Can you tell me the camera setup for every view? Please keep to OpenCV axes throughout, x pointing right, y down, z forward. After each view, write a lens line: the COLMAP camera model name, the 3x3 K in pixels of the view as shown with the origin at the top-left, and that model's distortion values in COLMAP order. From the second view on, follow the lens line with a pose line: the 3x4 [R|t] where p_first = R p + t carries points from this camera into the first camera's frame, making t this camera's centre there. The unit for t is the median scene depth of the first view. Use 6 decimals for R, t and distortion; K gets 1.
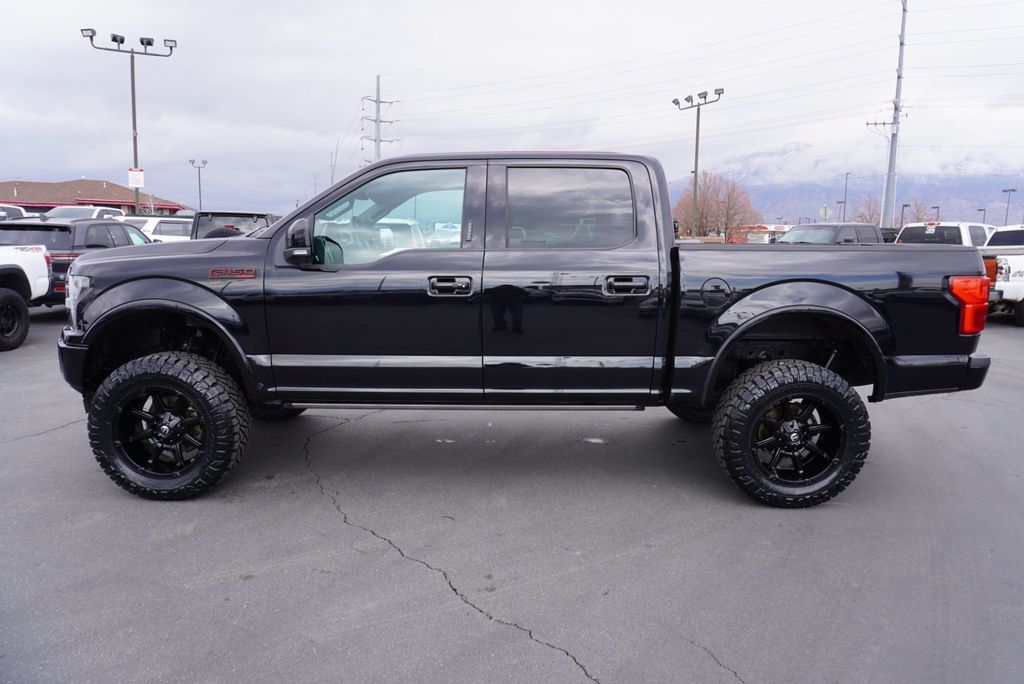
lens RADIAL K [[667.1, 0, 510.5], [0, 667.1, 338.3], [0, 0, 1]] dist [-0.013498, 0.000276]
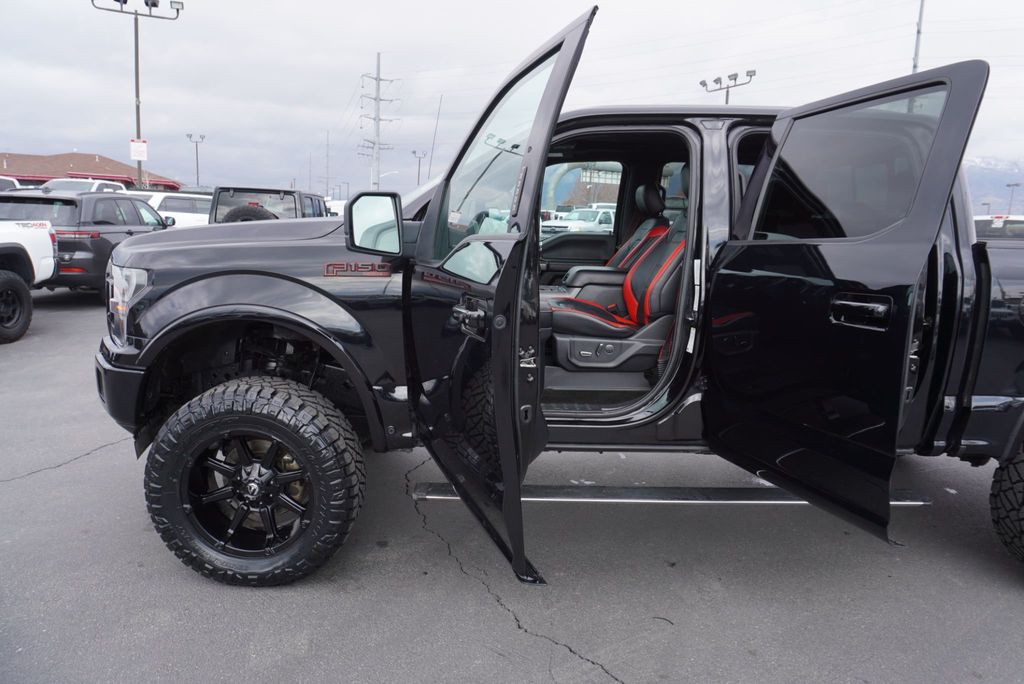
lens RADIAL K [[667.1, 0, 513.8], [0, 667.1, 339.3], [0, 0, 1]] dist [-0.013498, 0.000276]
pose [[0.999727, 0.018185, 0.014679, -0.193795], [-0.018545, 0.999521, 0.024774, -0.033280], [-0.014222, -0.025039, 0.999585, 0.220912]]
